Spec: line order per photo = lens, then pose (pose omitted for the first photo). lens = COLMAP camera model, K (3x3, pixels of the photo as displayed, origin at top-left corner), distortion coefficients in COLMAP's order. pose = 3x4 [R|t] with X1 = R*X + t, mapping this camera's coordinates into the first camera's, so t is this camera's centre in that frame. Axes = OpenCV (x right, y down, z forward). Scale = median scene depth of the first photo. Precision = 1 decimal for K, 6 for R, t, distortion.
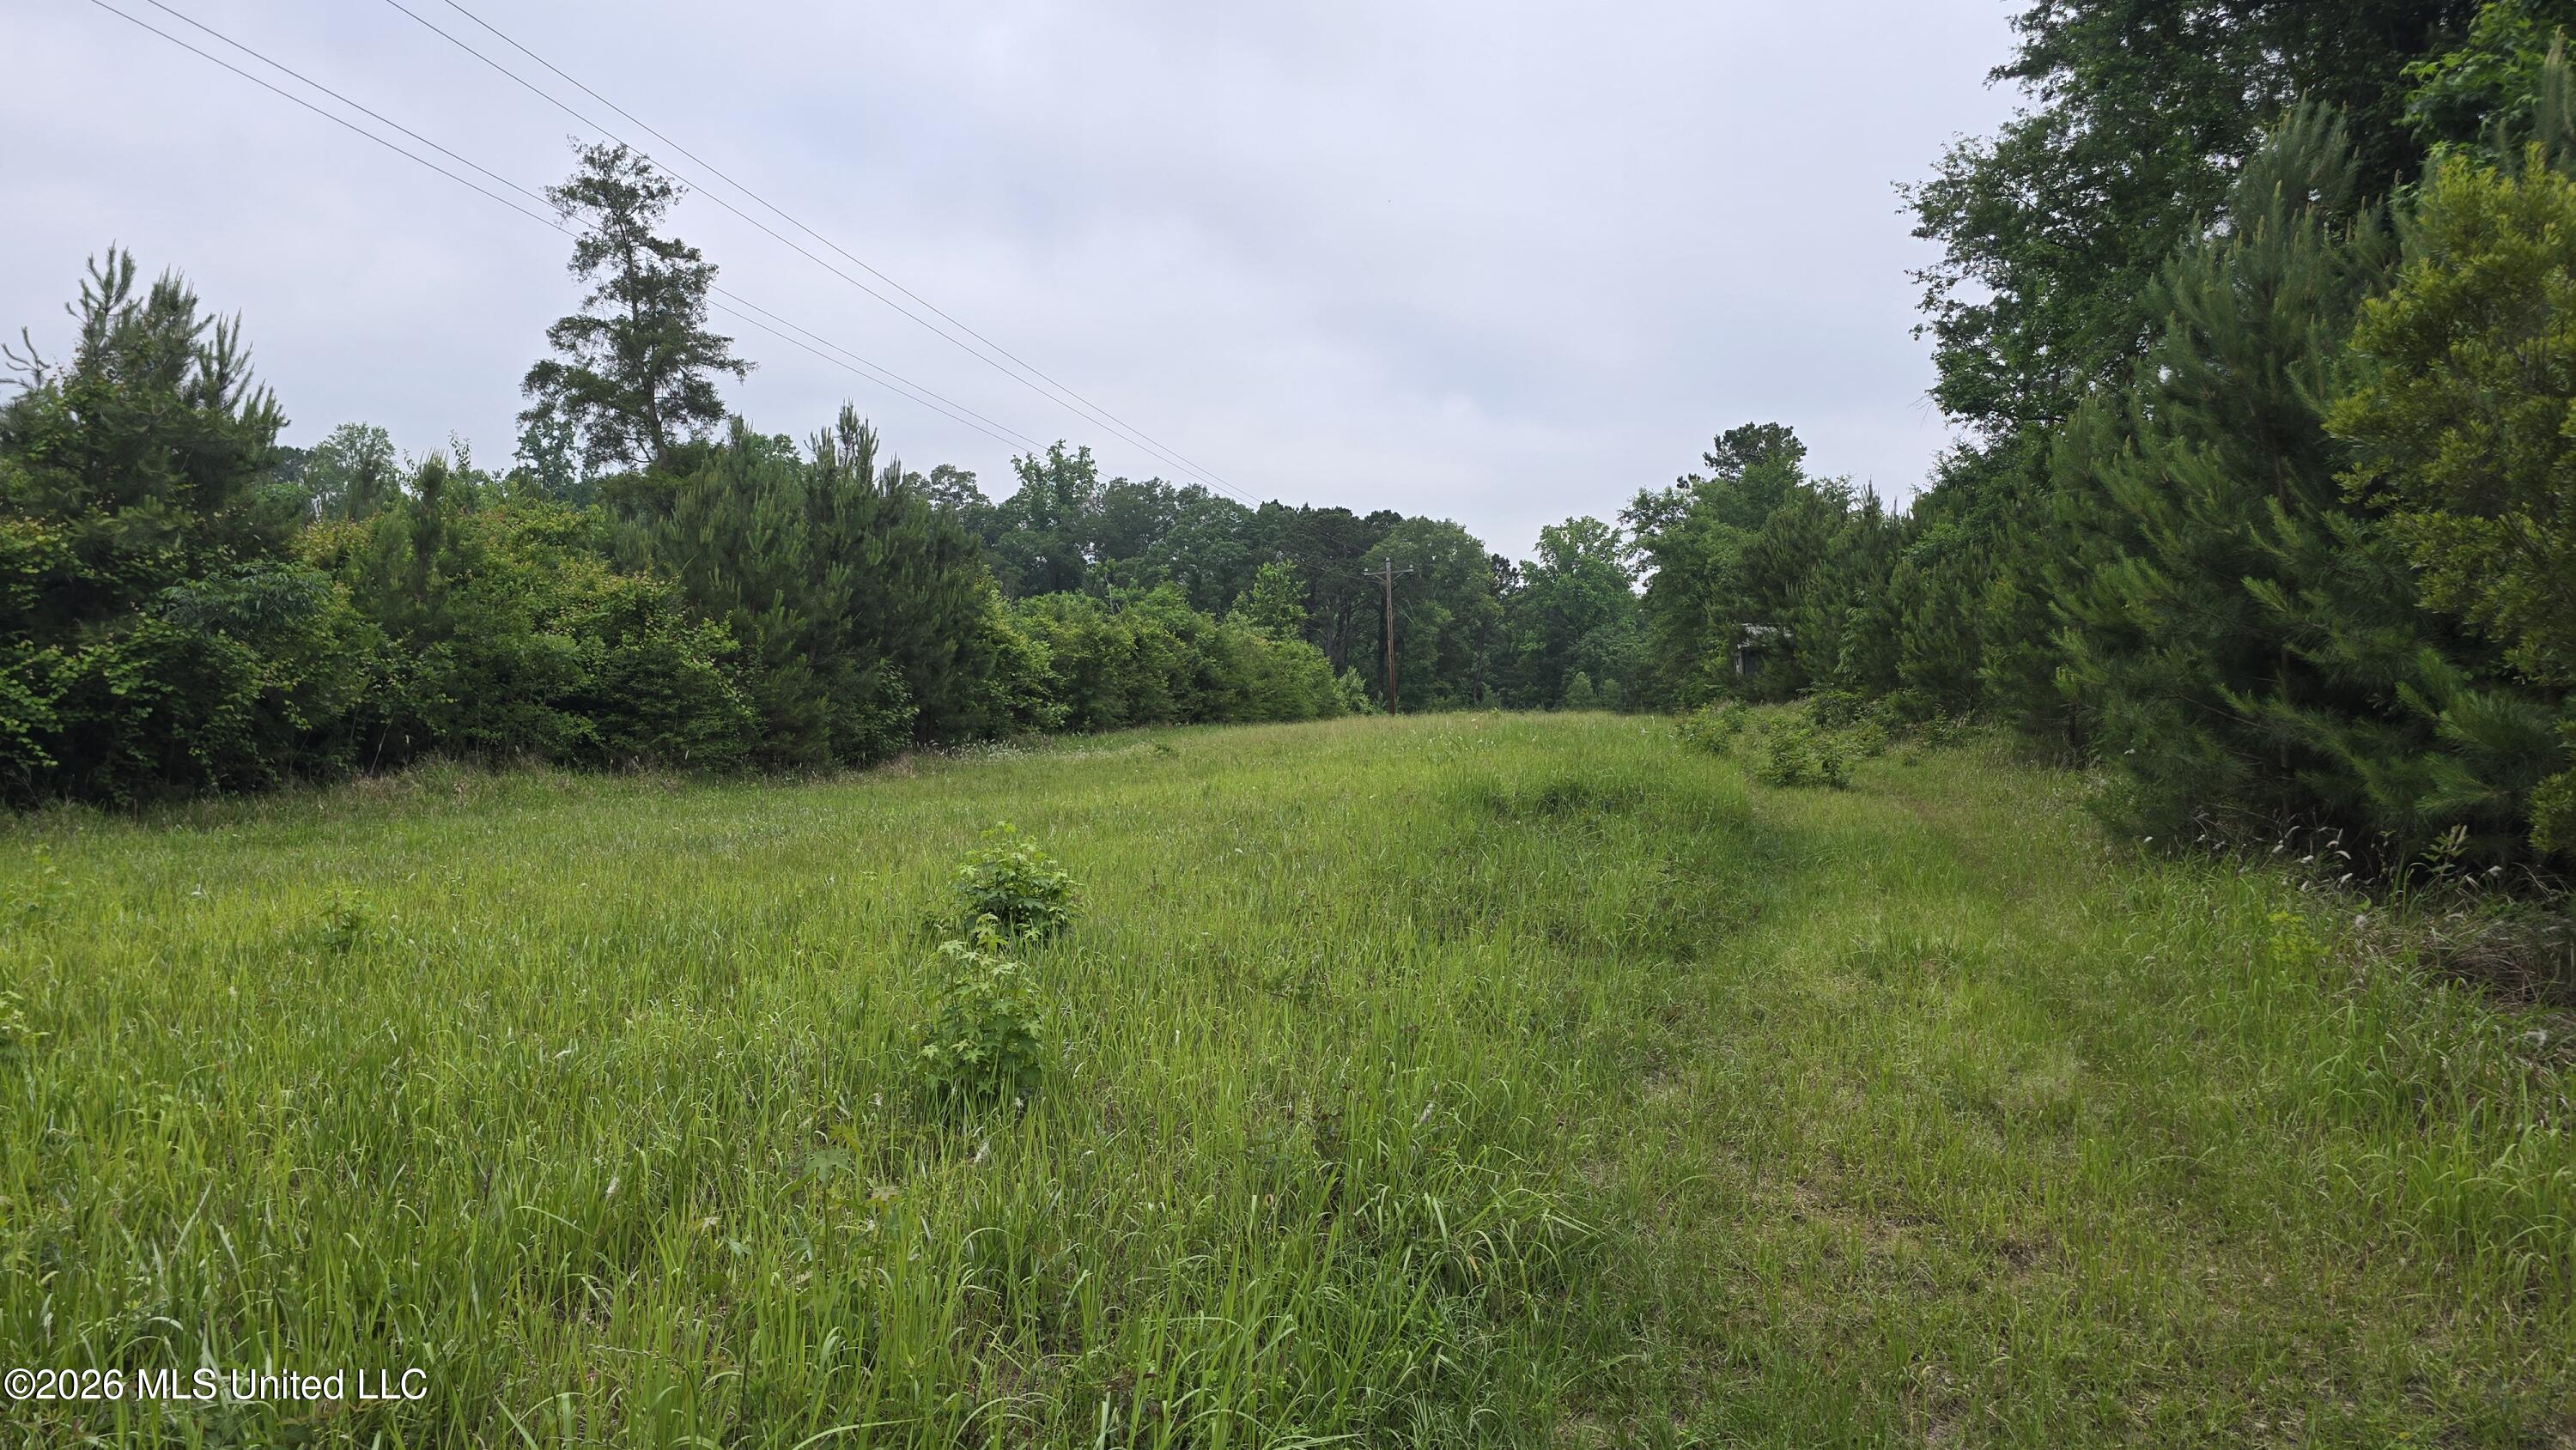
lens RADIAL K [[1742.8, 0, 1272.5], [0, 1742.8, 732.8], [0, 0, 1]] dist [0.075203, -0.071291]
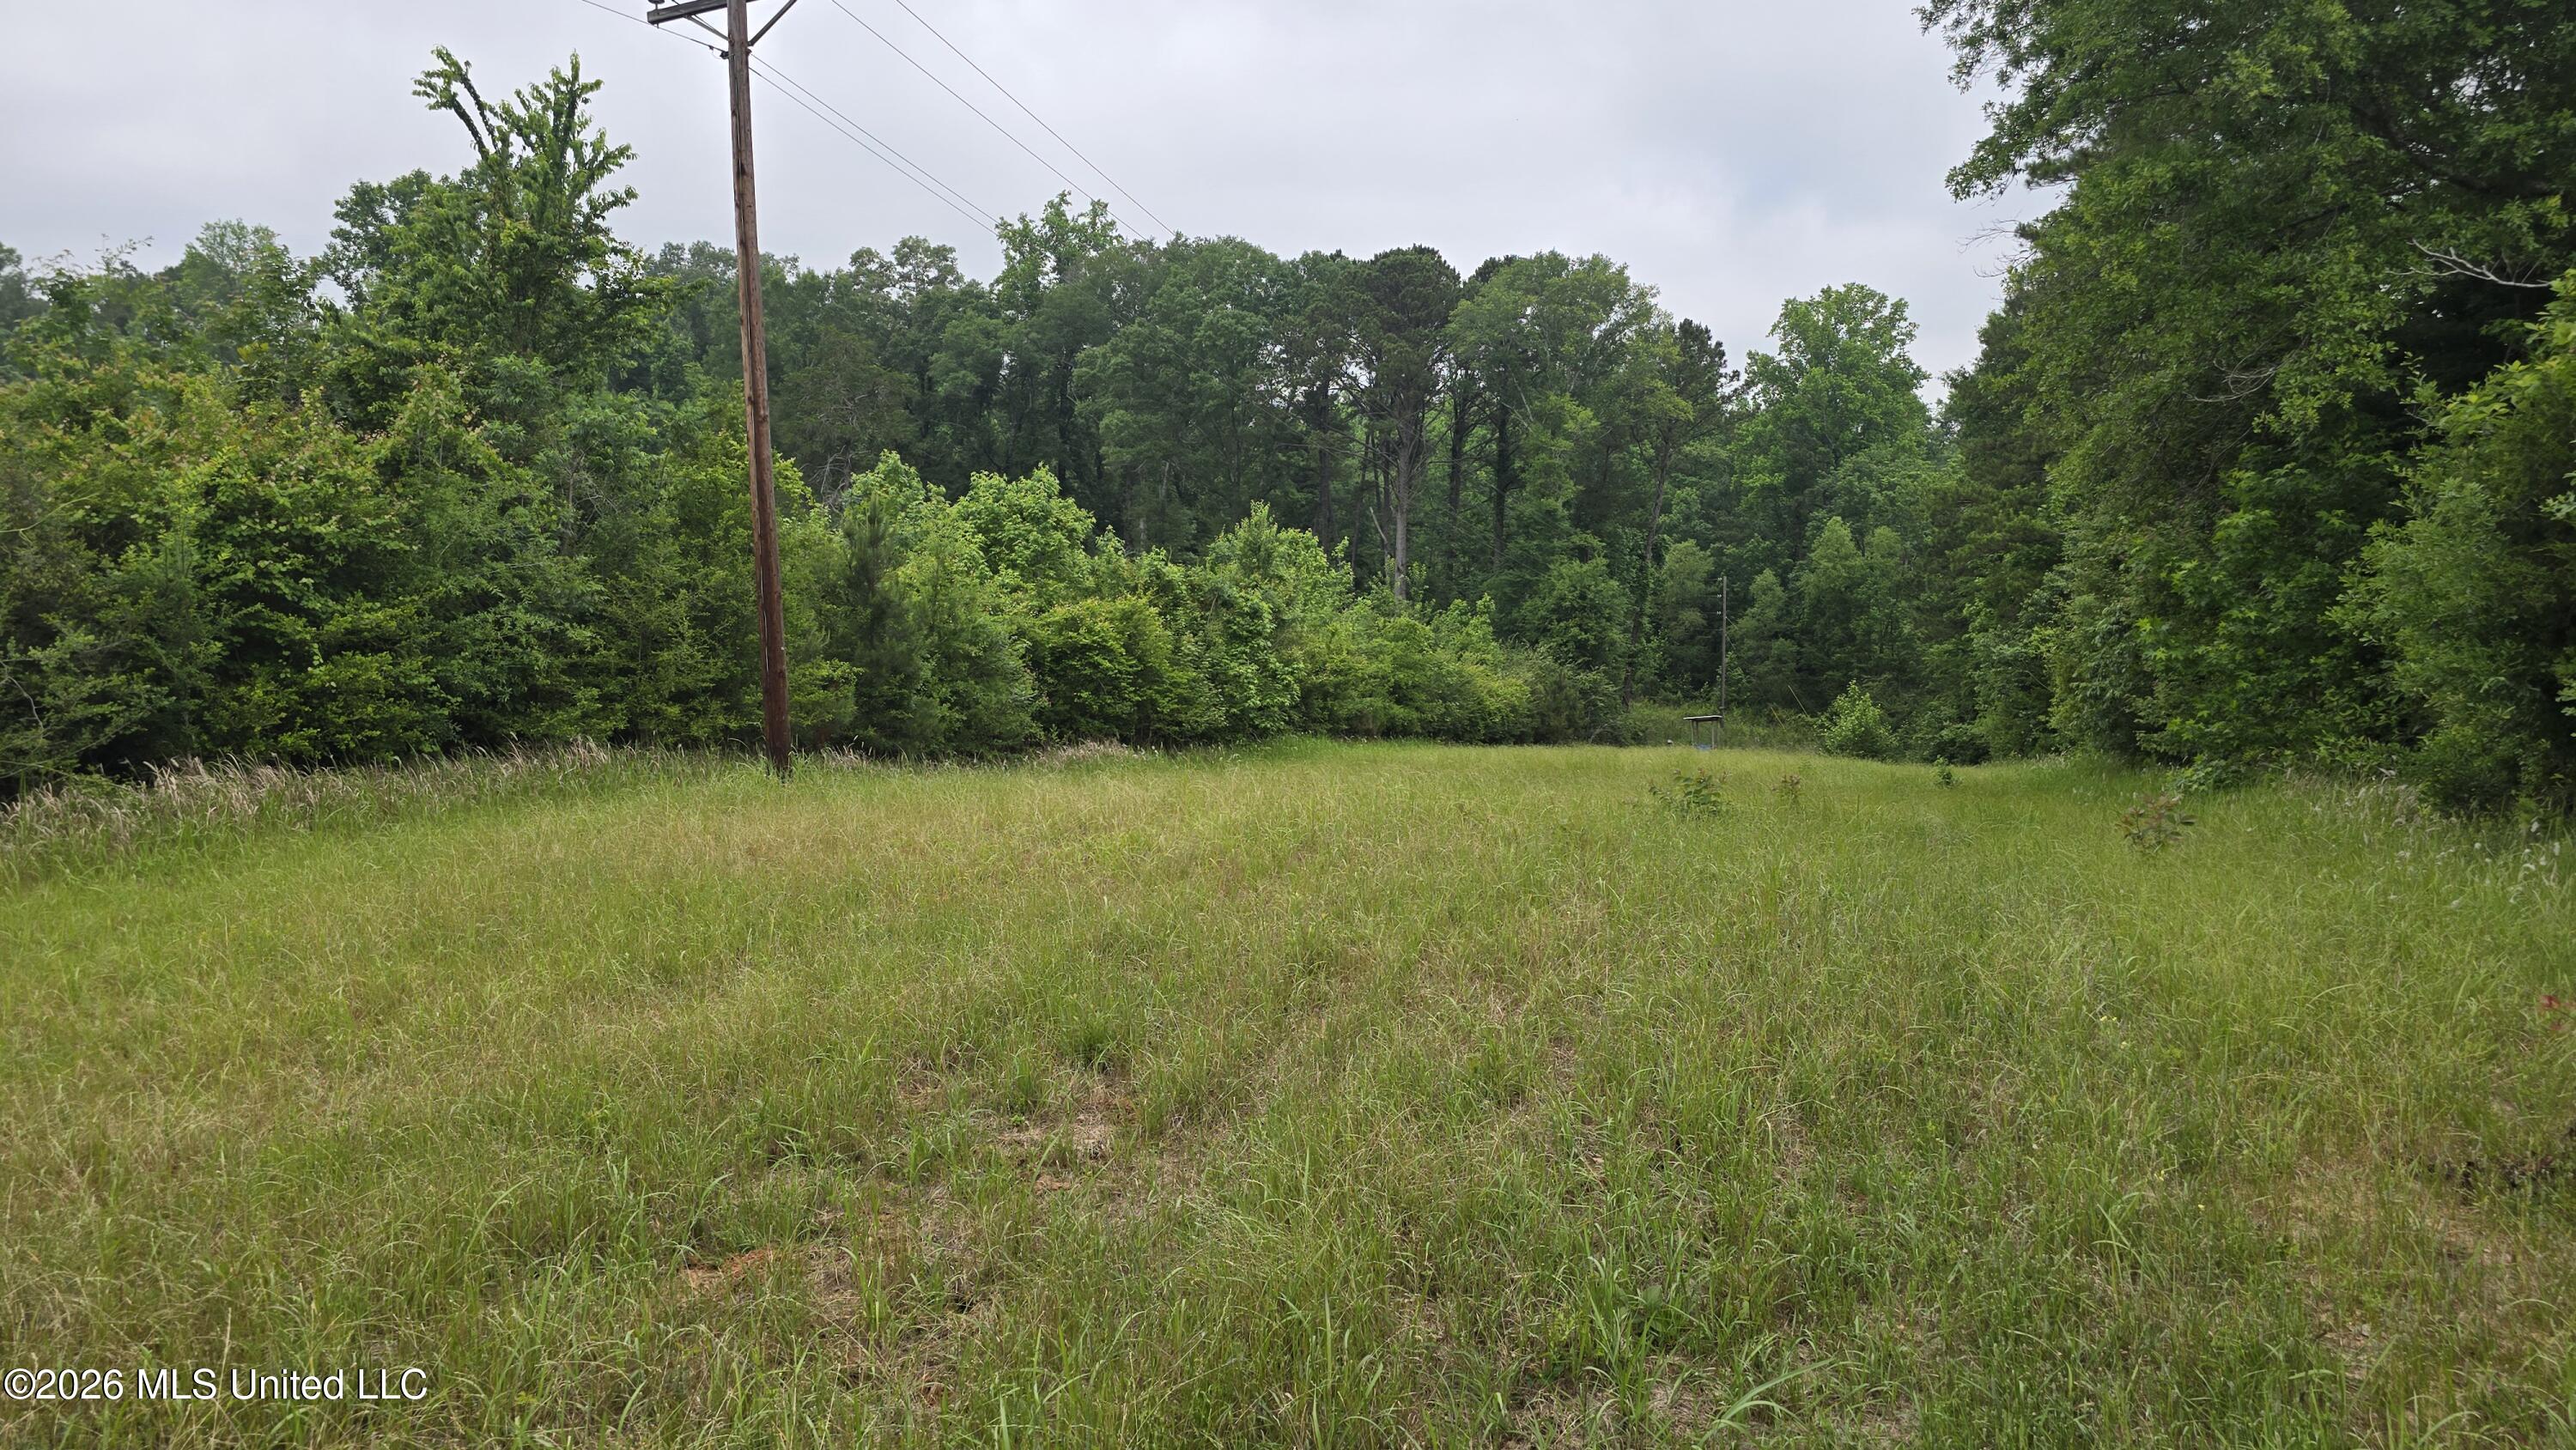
lens RADIAL K [[1742.8, 0, 1276.0], [0, 1742.8, 728.8], [0, 0, 1]] dist [0.075203, -0.071291]
pose [[0.989781, 0.002716, -0.142570, 0.061306], [0.008312, 0.997019, 0.076703, -0.007916], [0.142354, -0.077104, 0.986808, 0.308049]]
